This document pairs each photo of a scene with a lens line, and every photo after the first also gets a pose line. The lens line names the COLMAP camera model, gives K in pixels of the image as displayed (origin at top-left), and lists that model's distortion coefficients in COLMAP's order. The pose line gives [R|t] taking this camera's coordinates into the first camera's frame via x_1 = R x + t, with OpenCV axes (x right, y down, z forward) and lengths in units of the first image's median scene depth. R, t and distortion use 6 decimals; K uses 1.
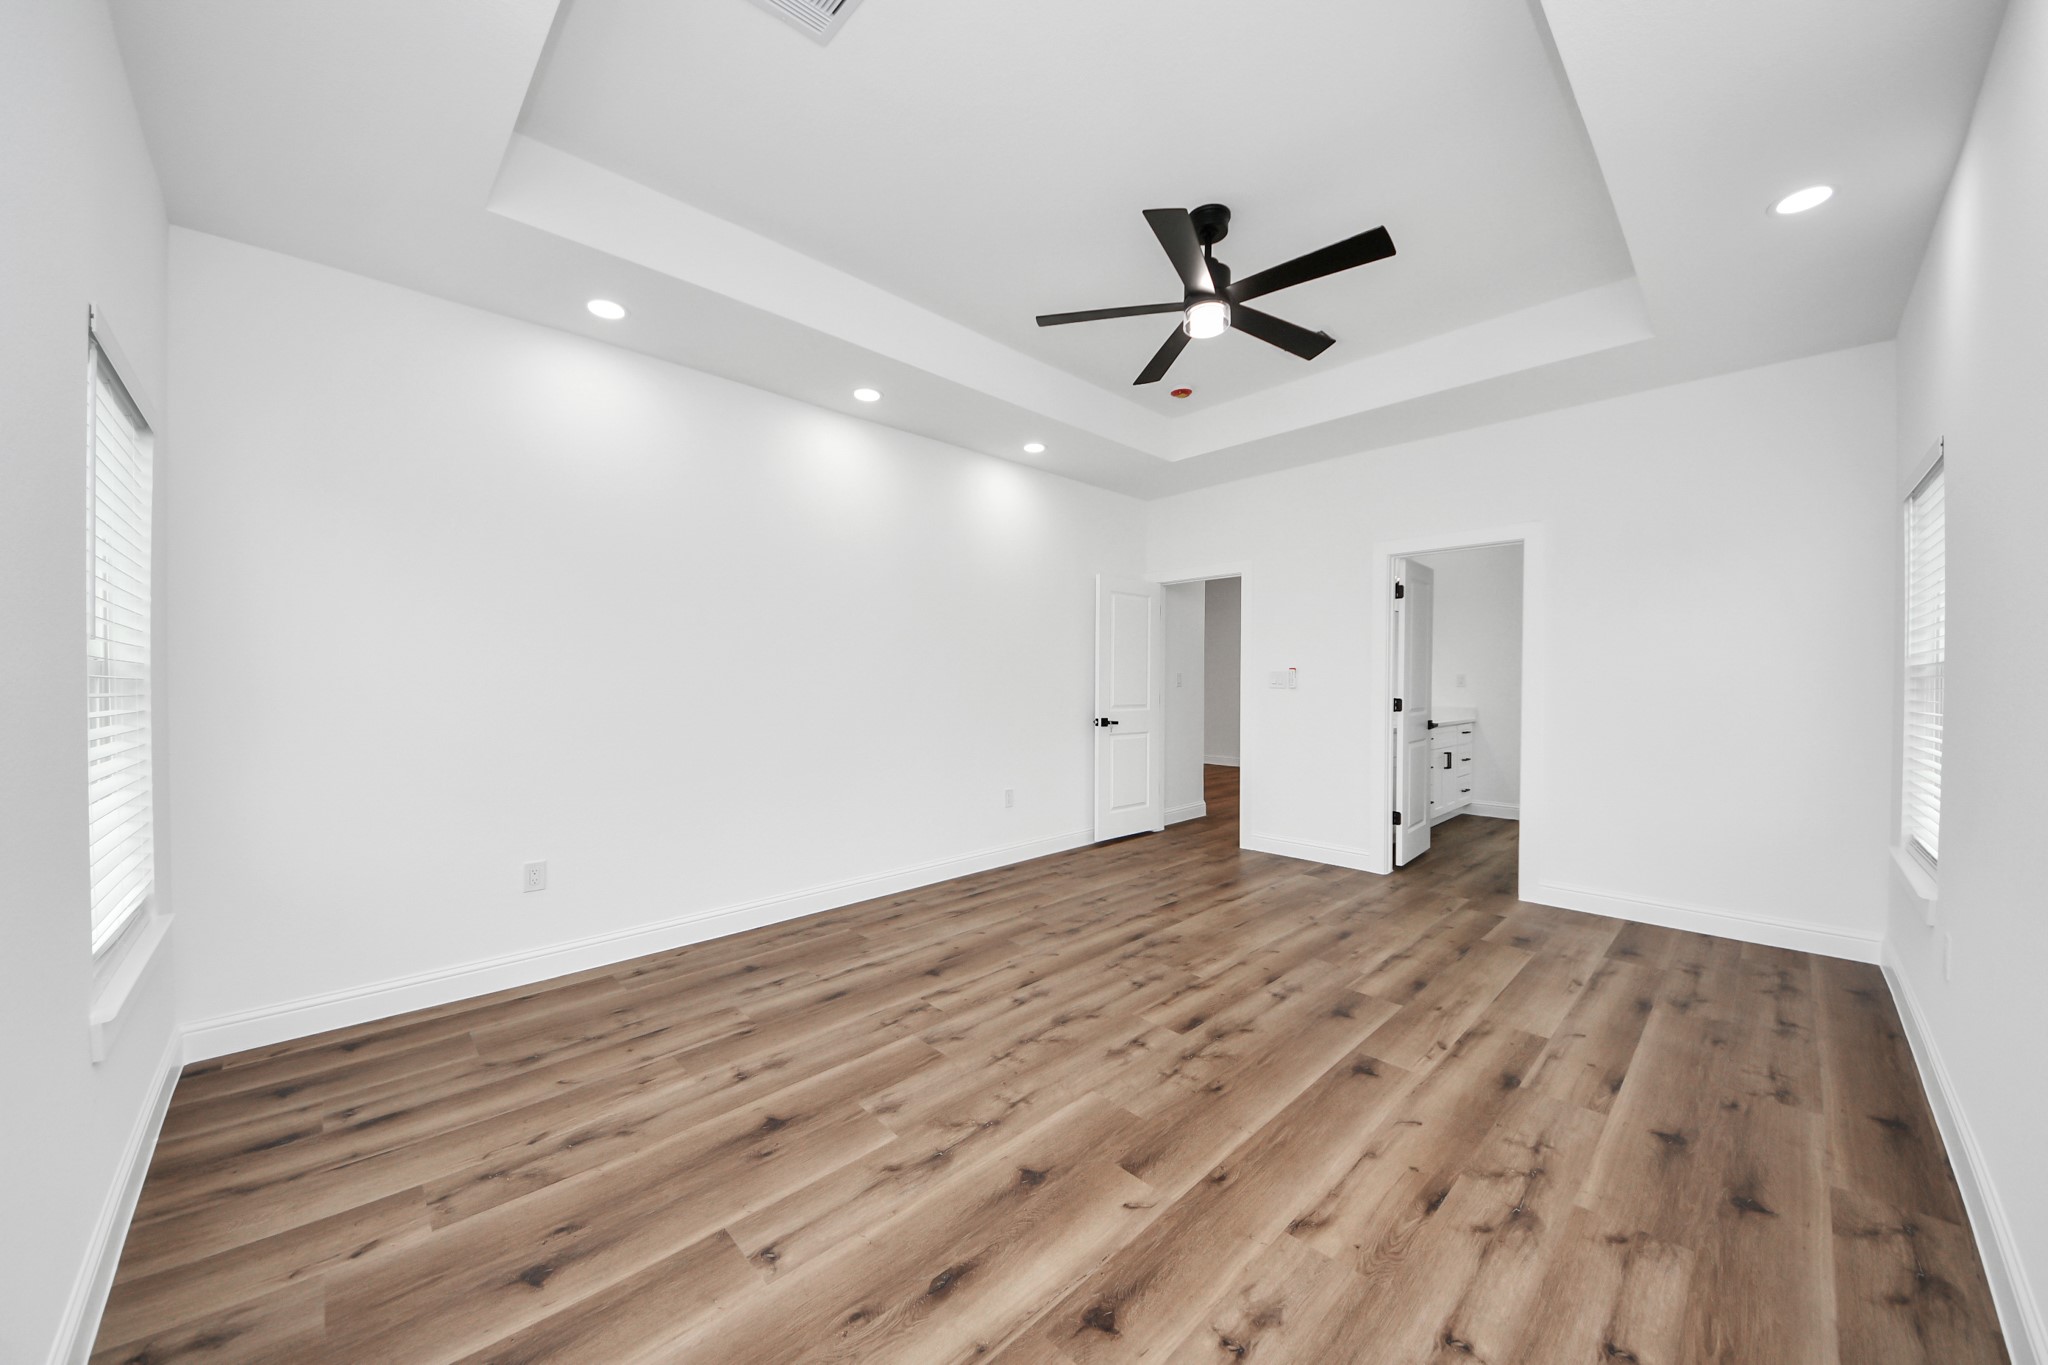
lens RADIAL K [[729.0, 0, 1024.0], [0, 729.0, 682.5], [0, 0, 1]] dist [0.051654, -0.026702]
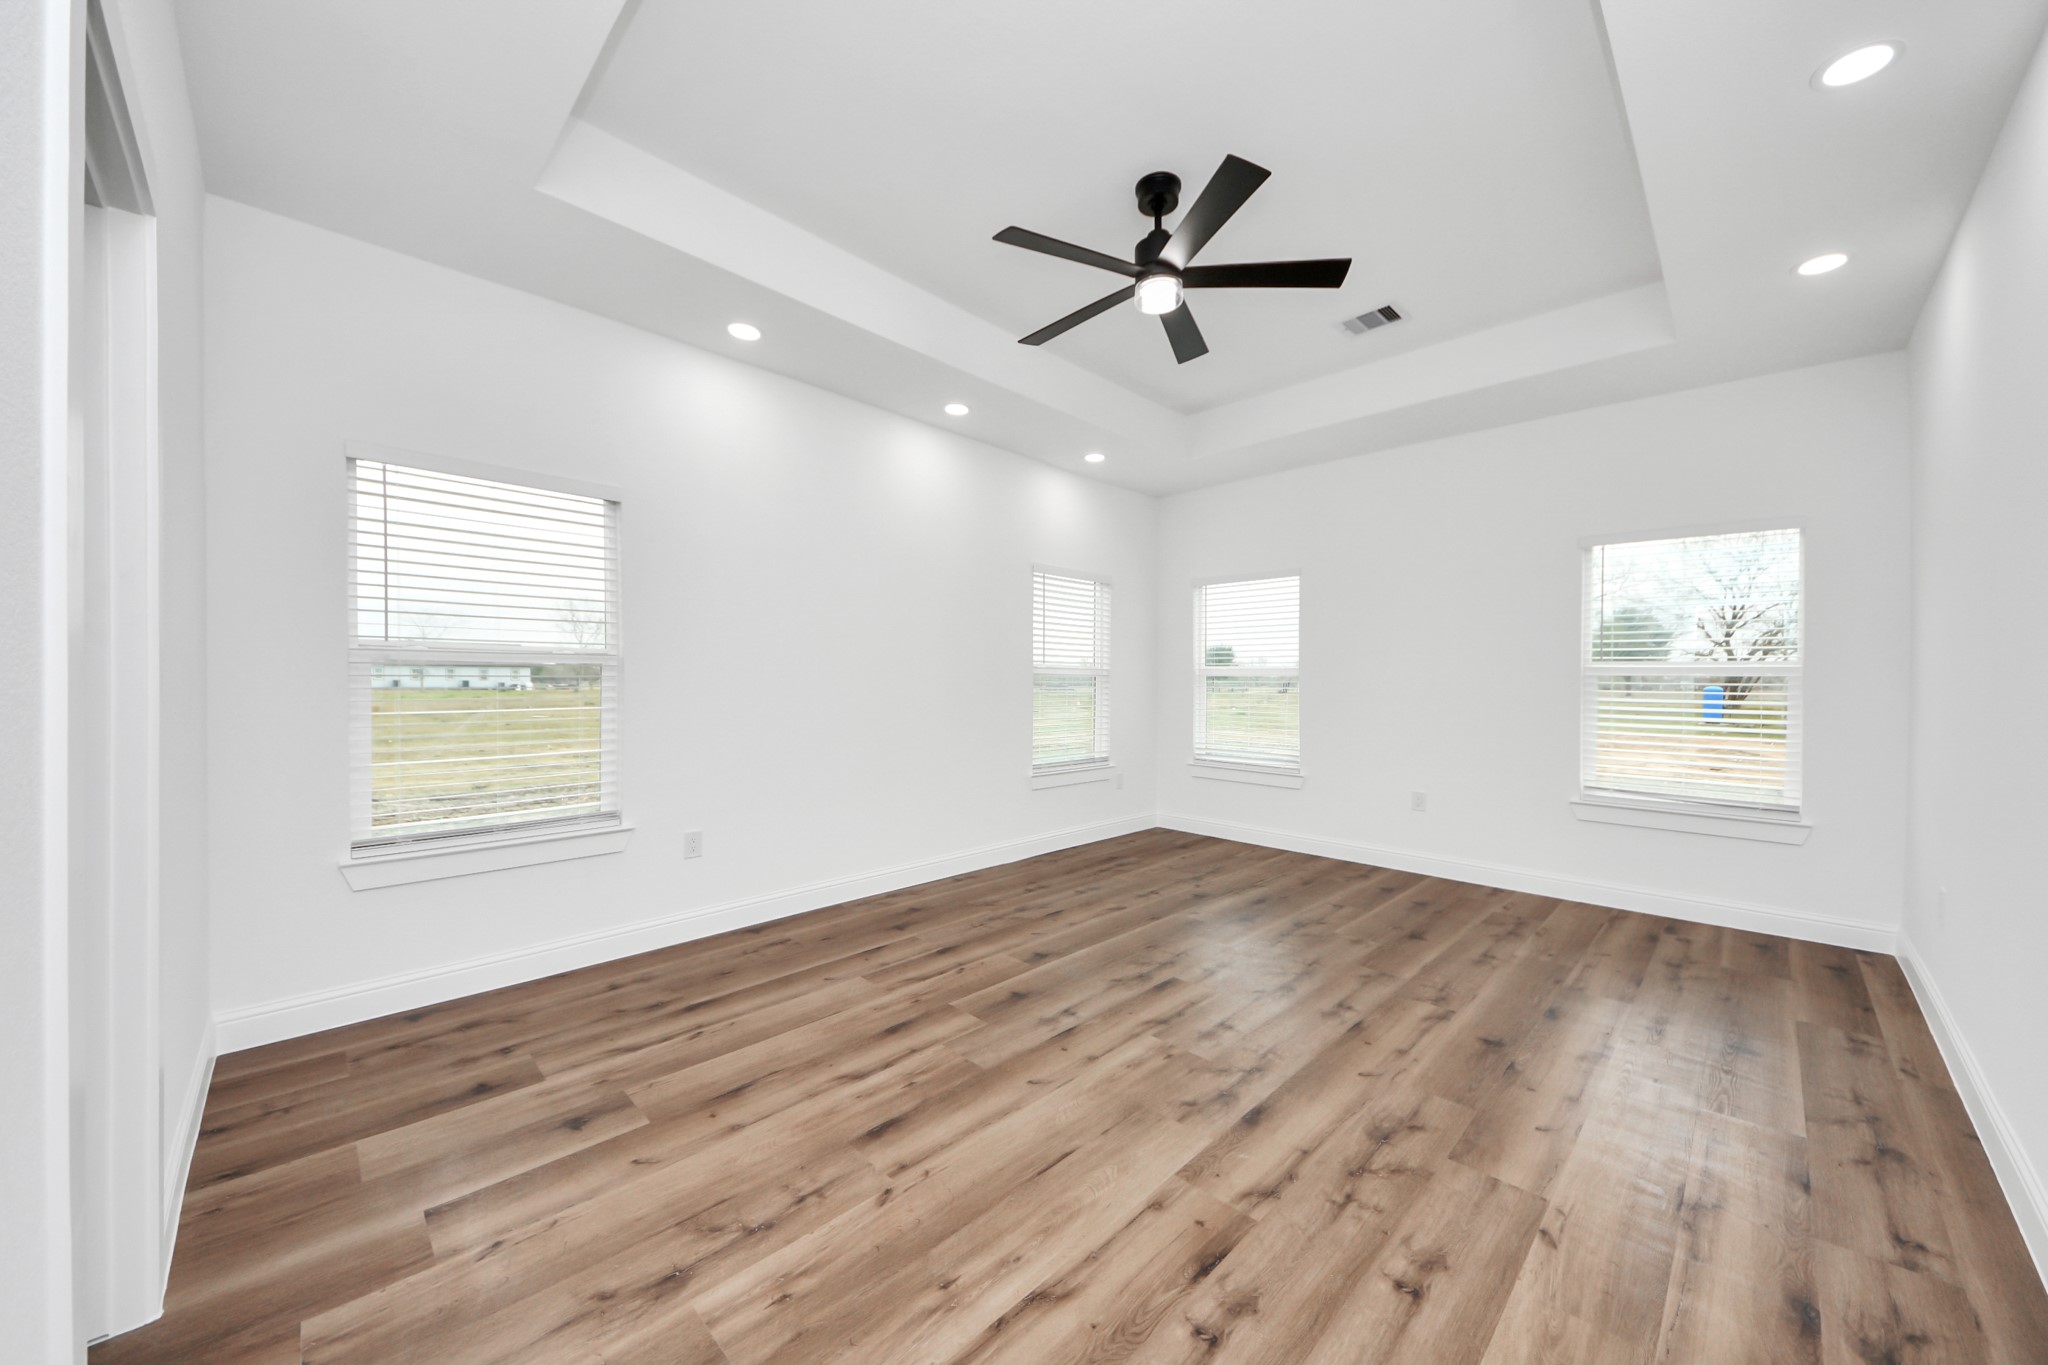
lens RADIAL K [[729.0, 0, 1024.0], [0, 729.0, 682.5], [0, 0, 1]] dist [0.051654, -0.026702]
pose [[-0.999777, -0.005939, -0.020256, 0.447189], [-0.006025, 0.999973, 0.004205, 0.012508], [0.020231, 0.004326, -0.999786, 2.023405]]
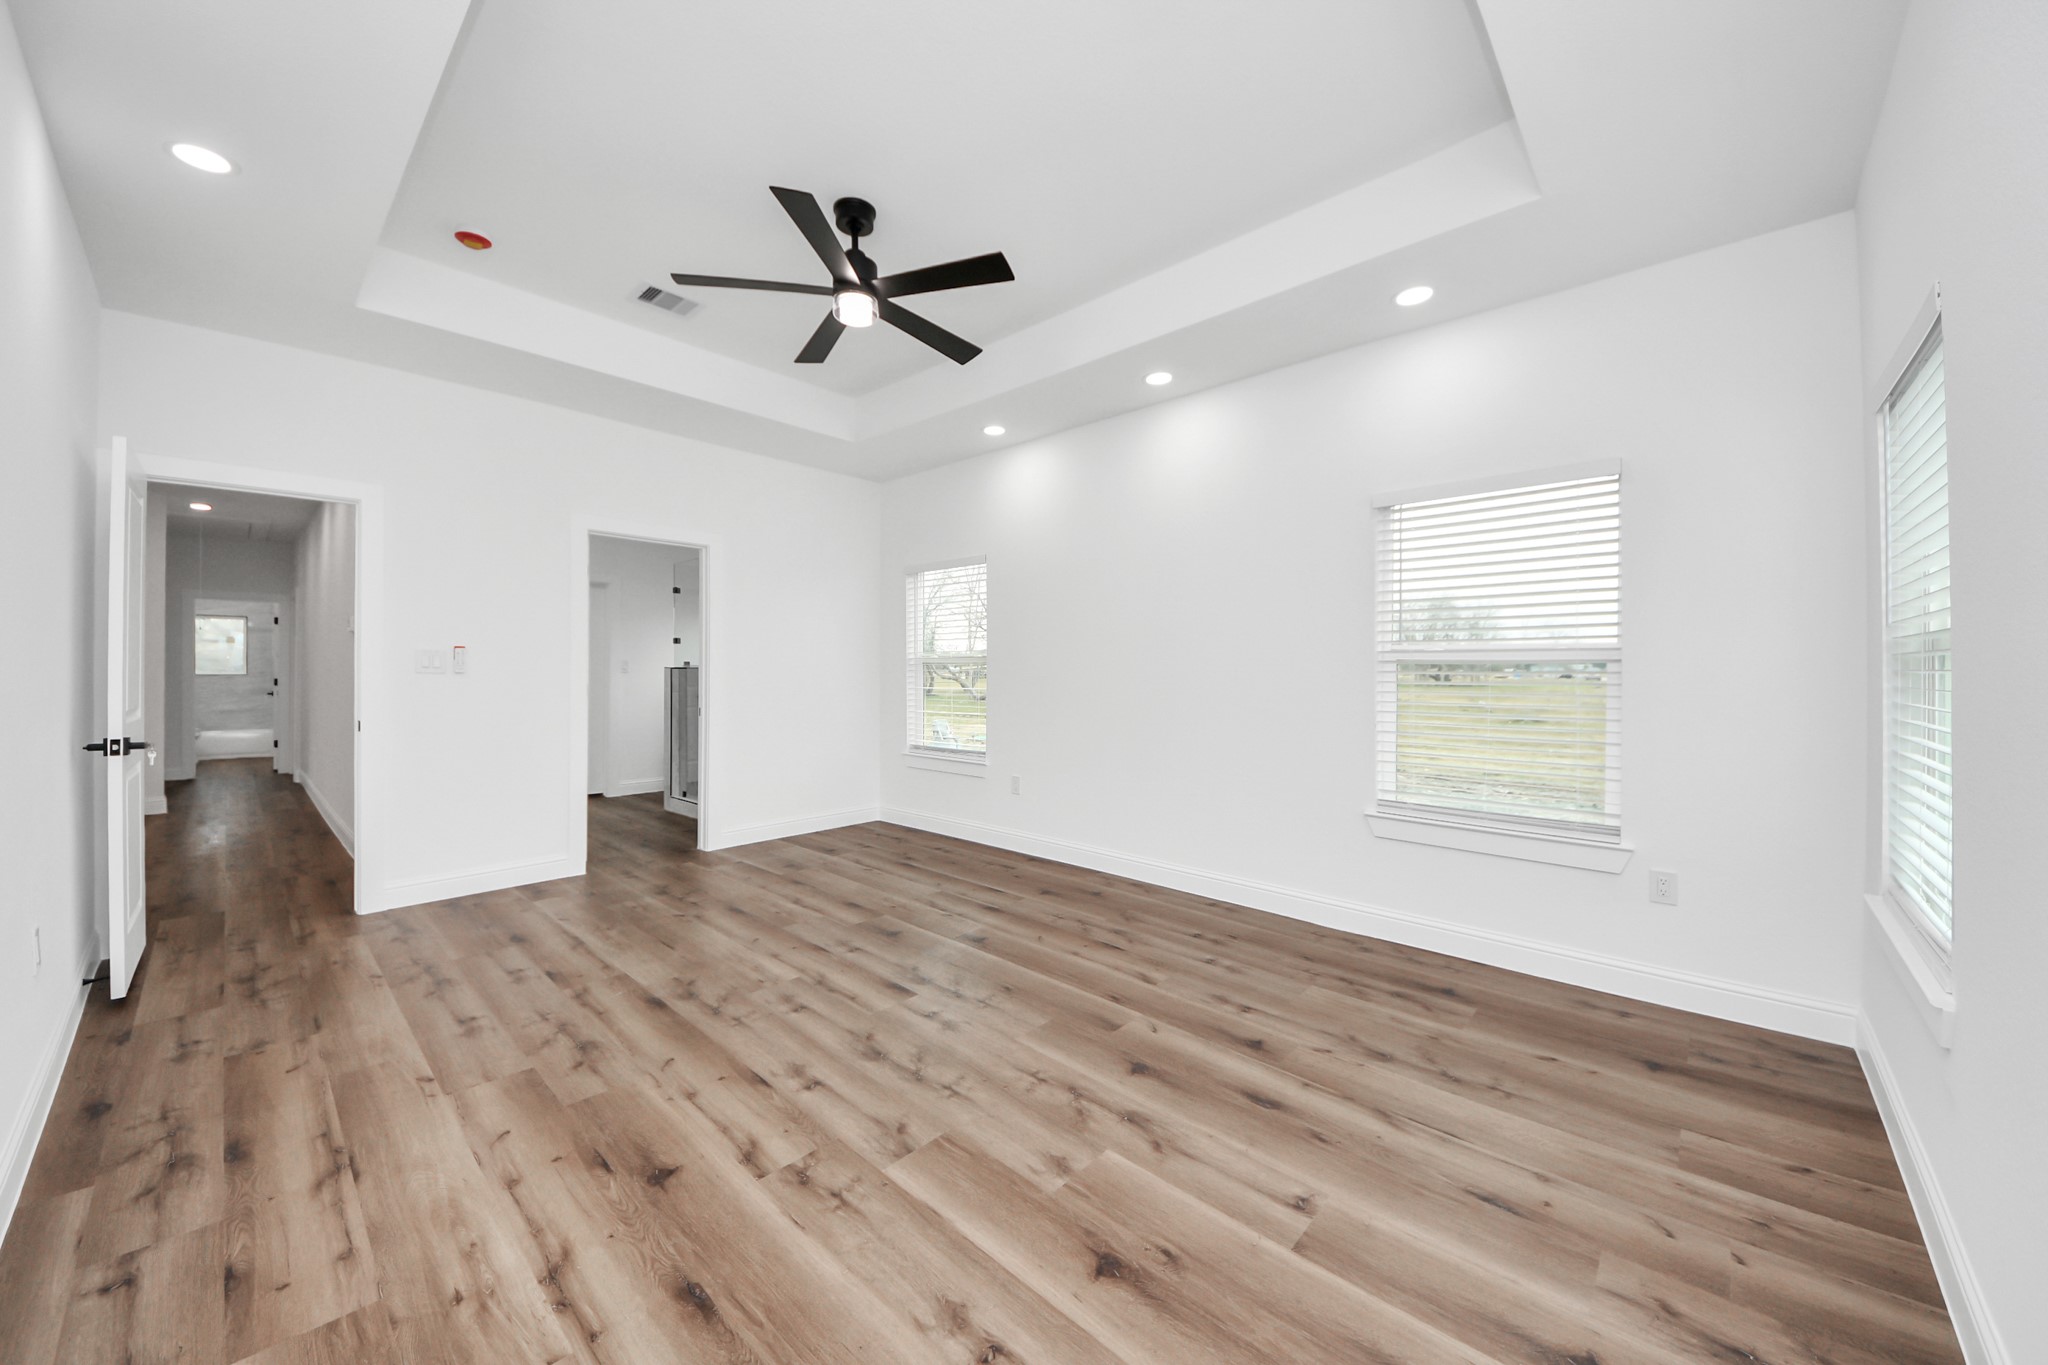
lens RADIAL K [[729.0, 0, 1024.0], [0, 729.0, 682.5], [0, 0, 1]] dist [0.051654, -0.026702]
pose [[-0.052817, -0.019354, 0.998417, -0.801541], [0.002511, 0.999806, 0.019514, 0.004703], [-0.998601, 0.003538, -0.052758, 0.851561]]
